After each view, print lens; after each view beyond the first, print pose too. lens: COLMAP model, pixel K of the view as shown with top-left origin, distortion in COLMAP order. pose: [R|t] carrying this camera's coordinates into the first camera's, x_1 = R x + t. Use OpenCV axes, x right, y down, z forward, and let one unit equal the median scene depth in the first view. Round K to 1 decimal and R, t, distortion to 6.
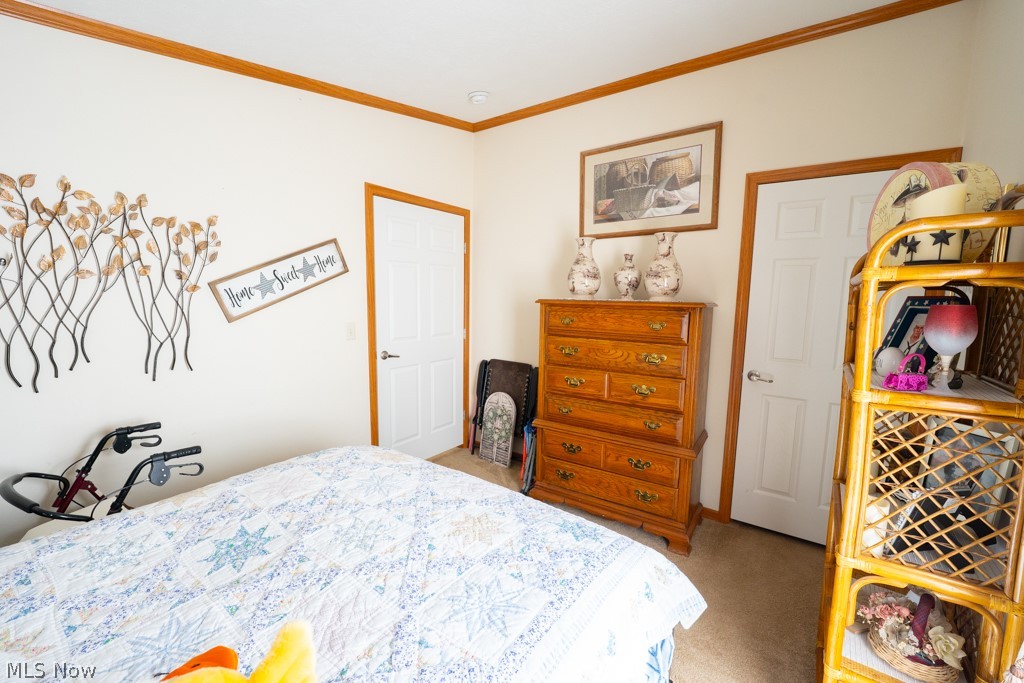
lens RADIAL K [[415.6, 0, 514.5], [0, 415.6, 345.7], [0, 0, 1]] dist [-0.007329, -0.001877]
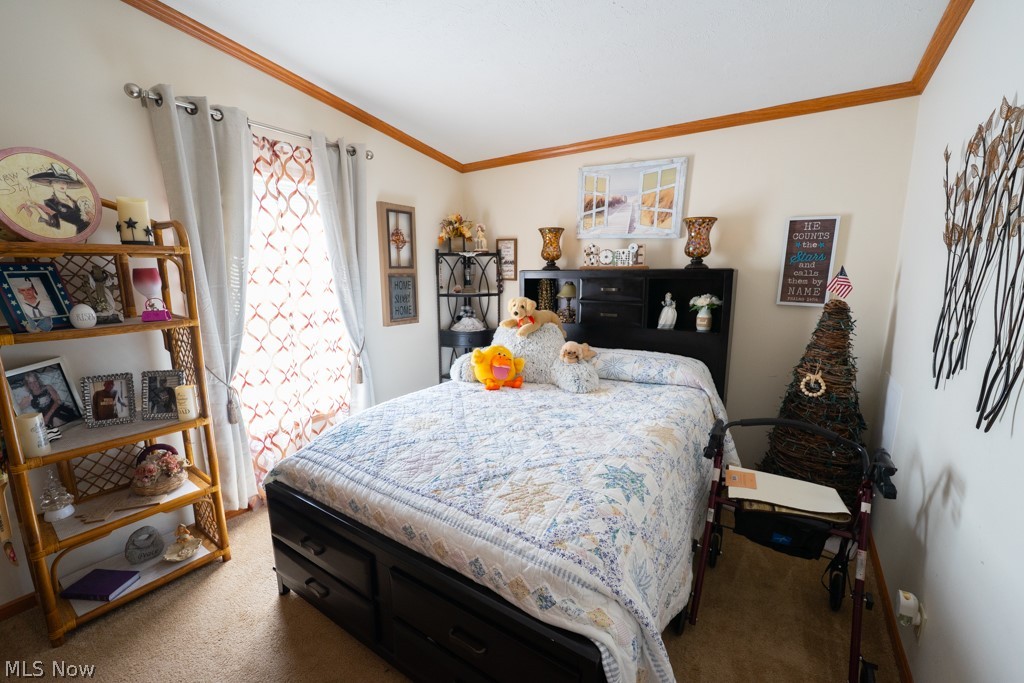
lens RADIAL K [[415.6, 0, 511.1], [0, 415.6, 341.4], [0, 0, 1]] dist [-0.007329, -0.001877]
pose [[-0.999460, -0.006149, -0.032285, -0.231321], [-0.015365, 0.955808, 0.293590, -0.182854], [0.029053, 0.293927, -0.955386, 1.515887]]
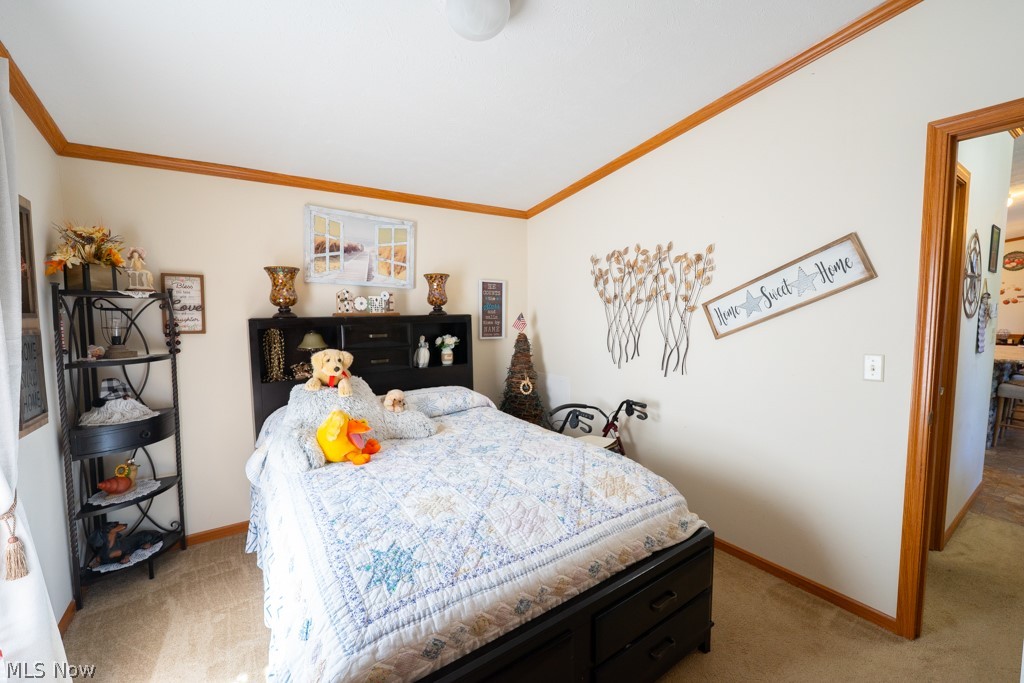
lens RADIAL K [[415.6, 0, 511.6], [0, 415.6, 342.0], [0, 0, 1]] dist [-0.007329, -0.001877]
pose [[-0.342725, 0.054803, -0.937836, 0.601227], [-0.113731, 0.988534, 0.099328, -0.109680], [0.932526, 0.140703, -0.332562, 0.994370]]
